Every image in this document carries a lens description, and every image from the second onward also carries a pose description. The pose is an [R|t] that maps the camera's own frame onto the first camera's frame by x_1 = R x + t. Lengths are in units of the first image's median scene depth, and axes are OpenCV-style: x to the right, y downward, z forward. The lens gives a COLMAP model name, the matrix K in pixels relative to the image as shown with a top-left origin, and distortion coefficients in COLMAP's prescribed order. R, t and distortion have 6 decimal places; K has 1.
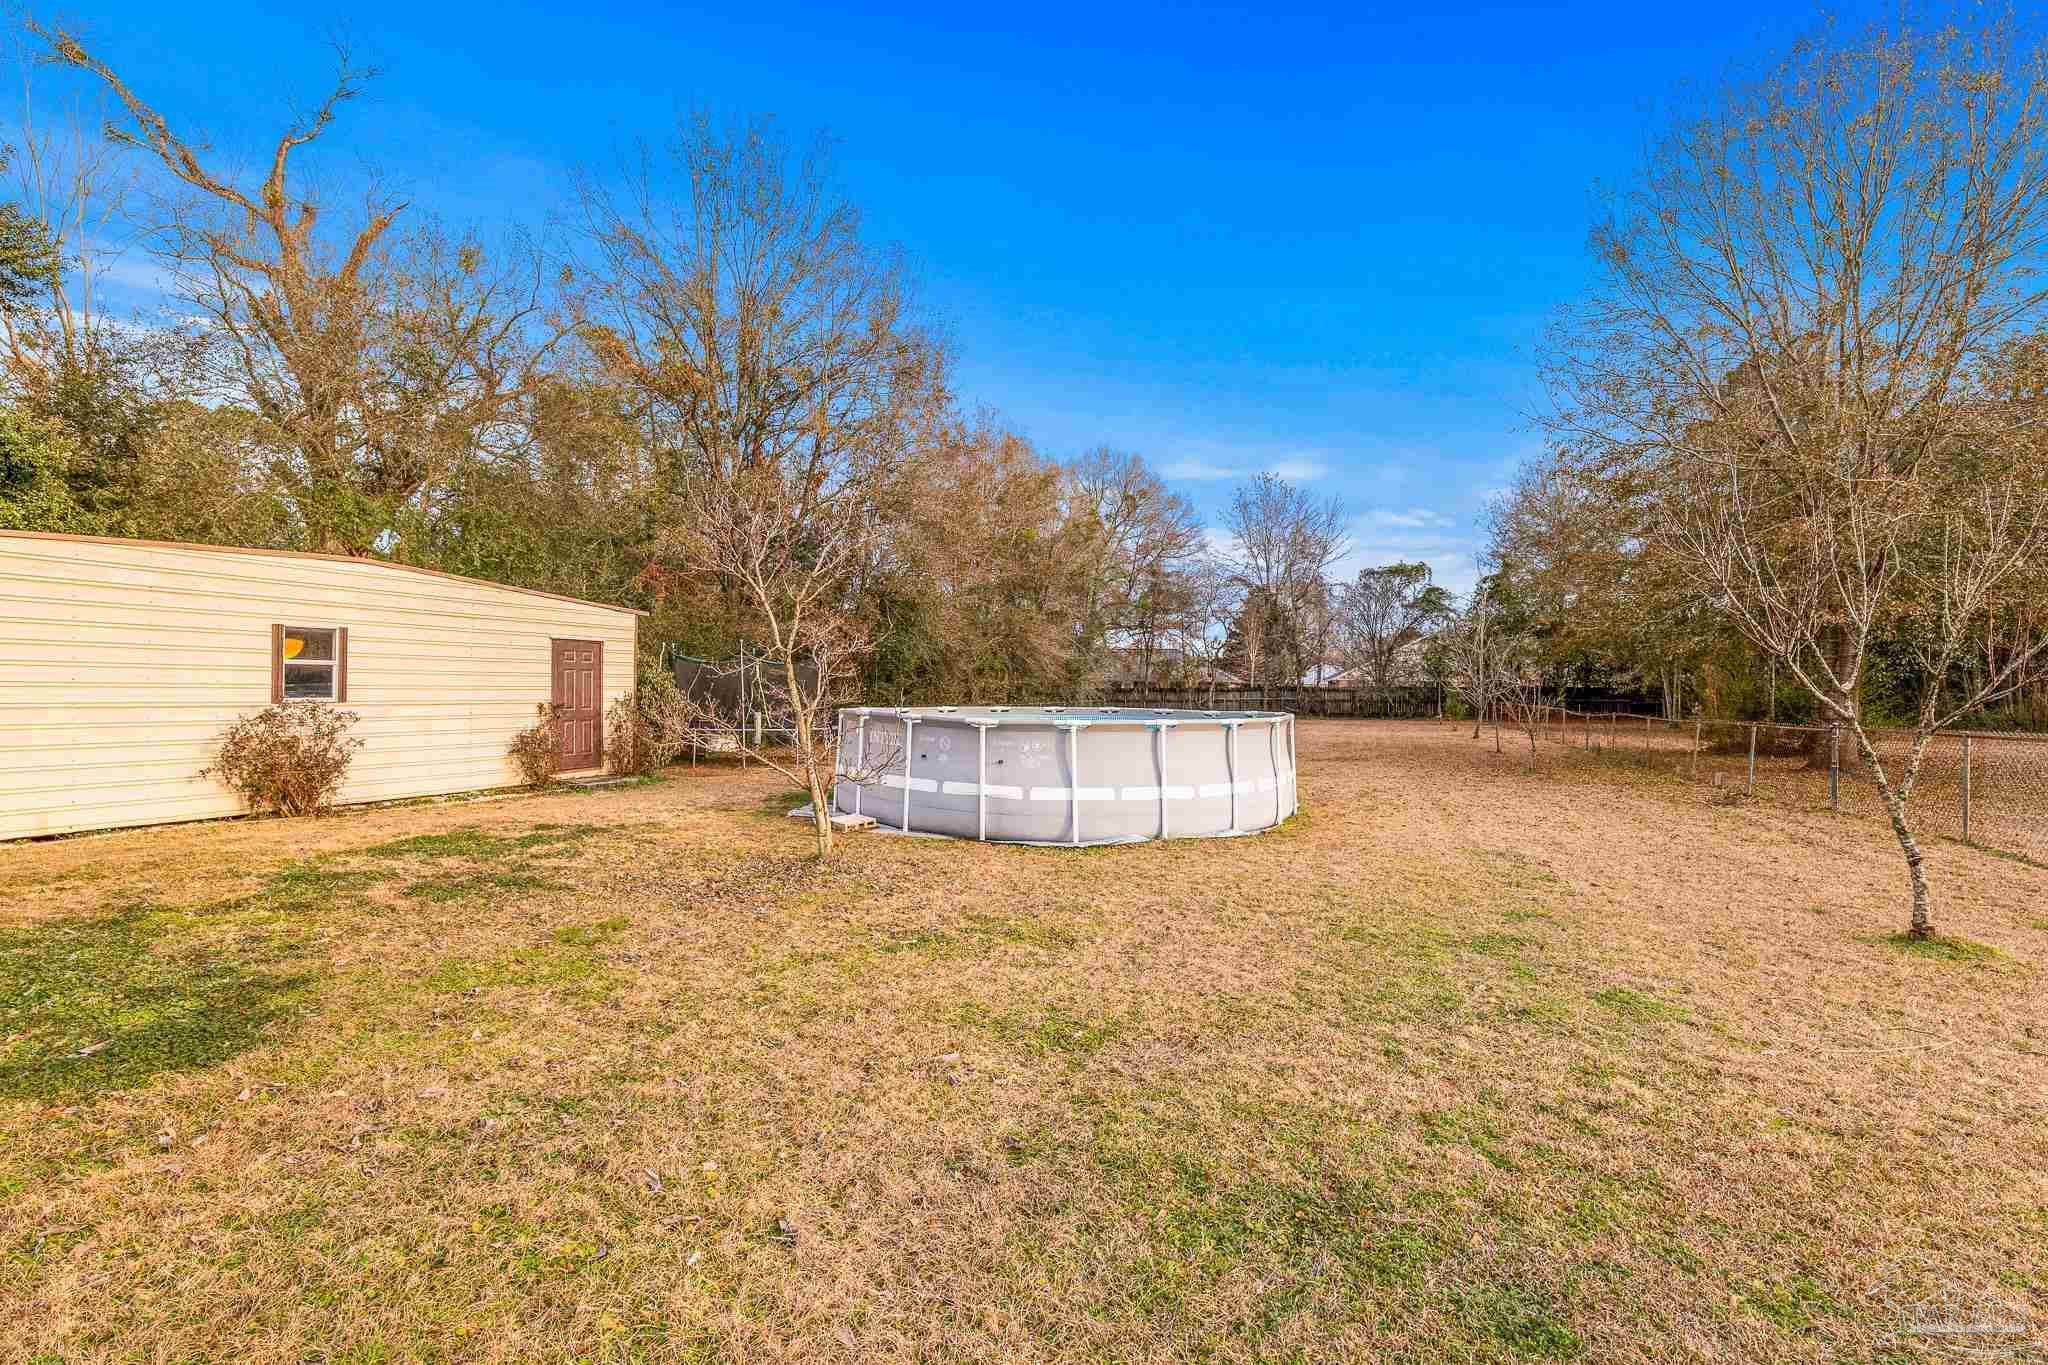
lens RADIAL K [[930.6, 0, 1015.9], [0, 930.6, 685.9], [0, 0, 1]] dist [0.001066, -0.000033]
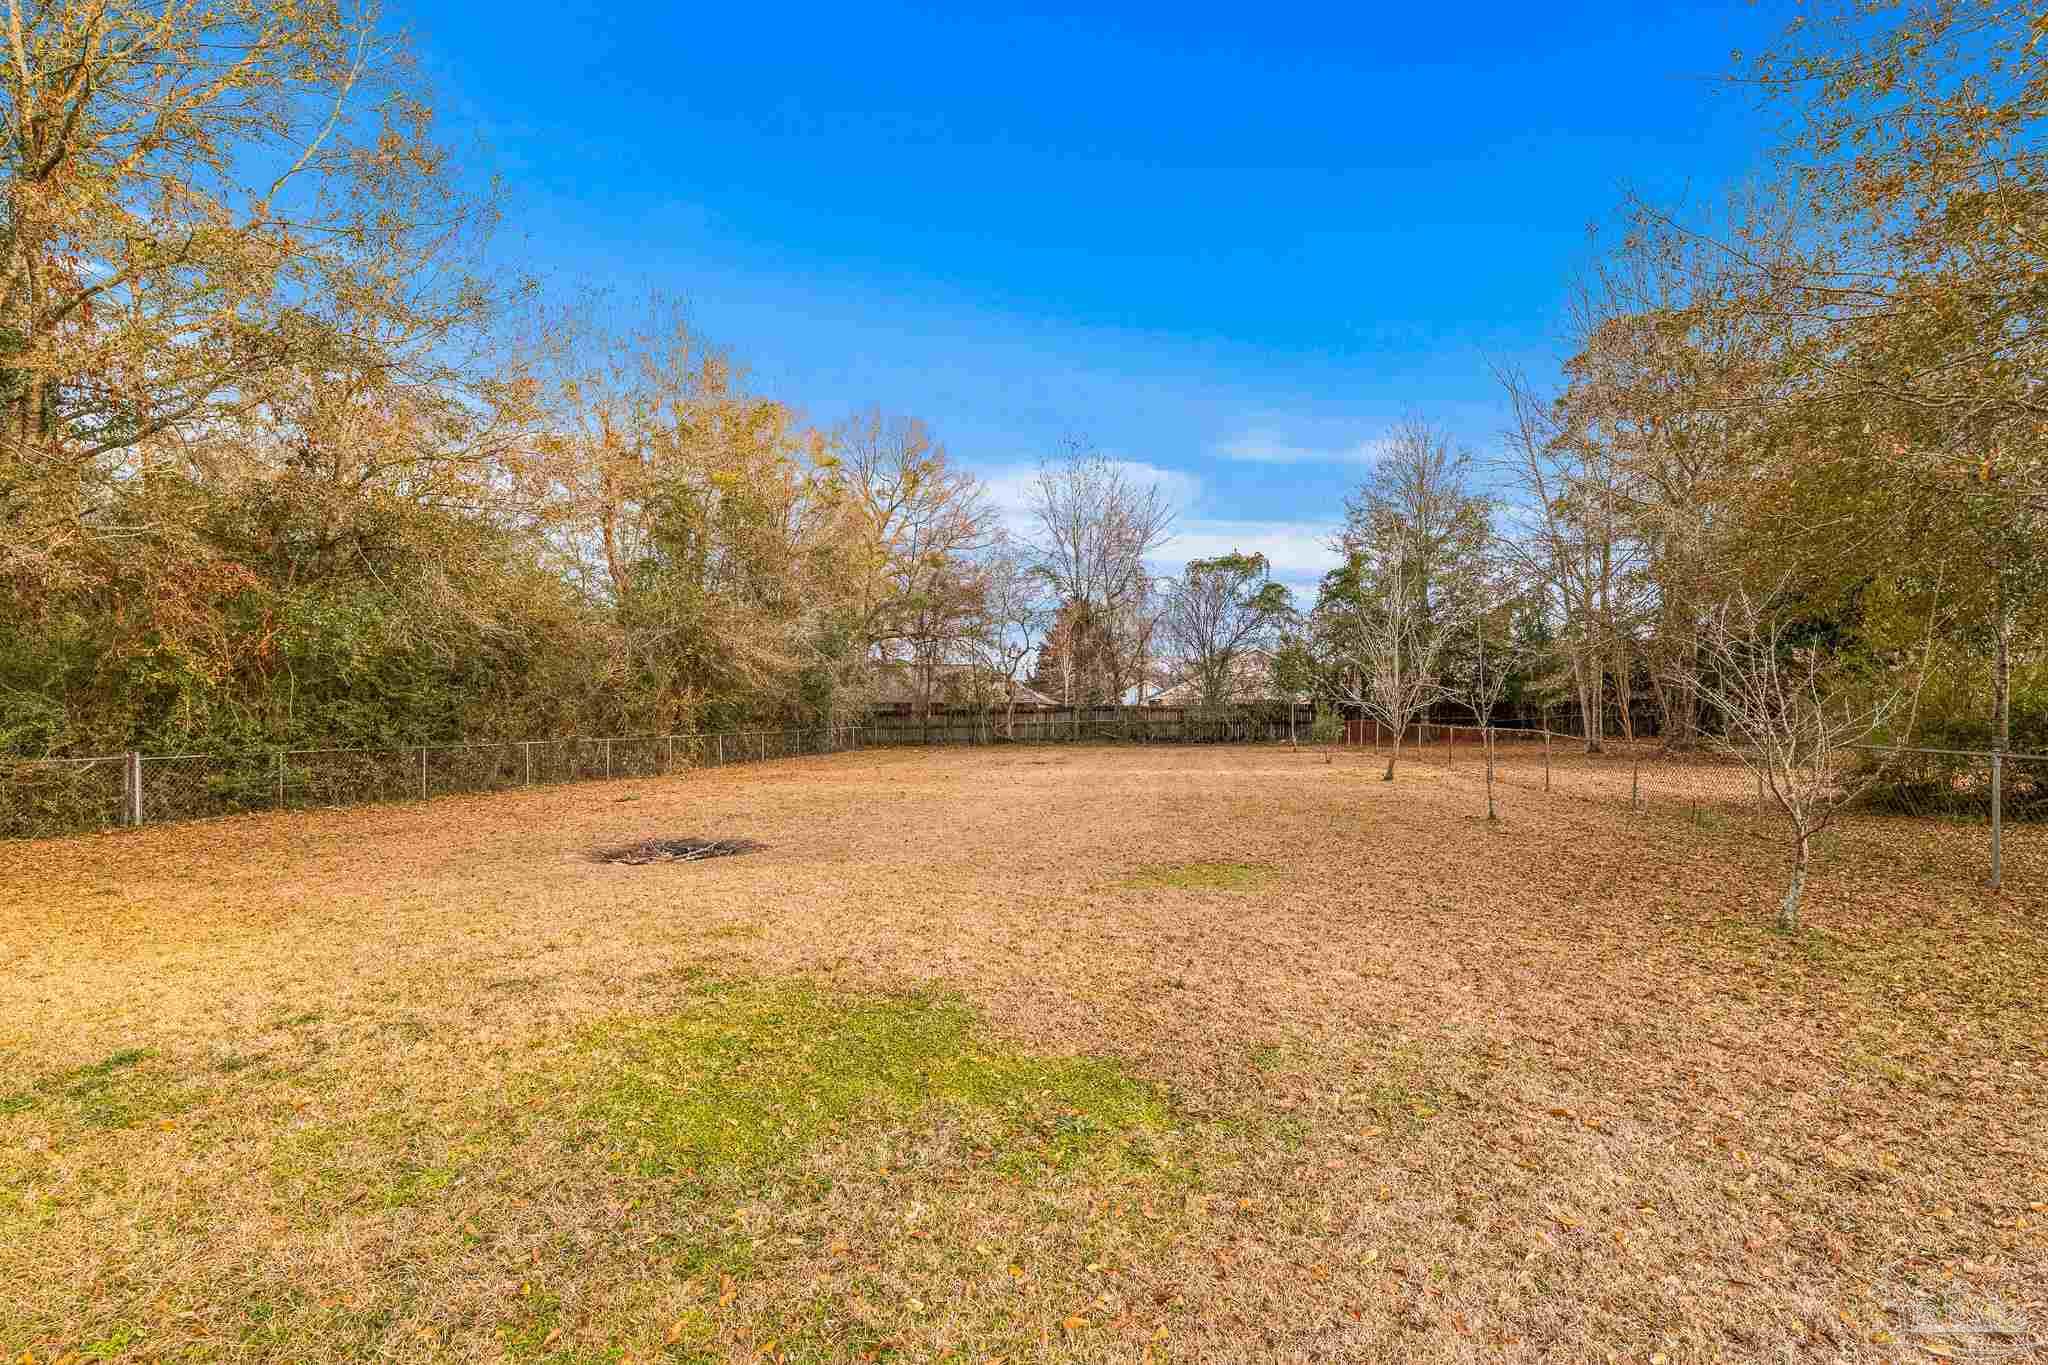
lens RADIAL K [[873.9, 0, 1034.3], [0, 873.9, 701.9], [0, 0, 1]] dist [-0.000251, 0.000004]
pose [[0.980703, -0.010191, 0.195240, 0.087975], [0.012638, 0.999856, -0.011293, 0.004836], [-0.195097, 0.013542, 0.980690, 0.277381]]
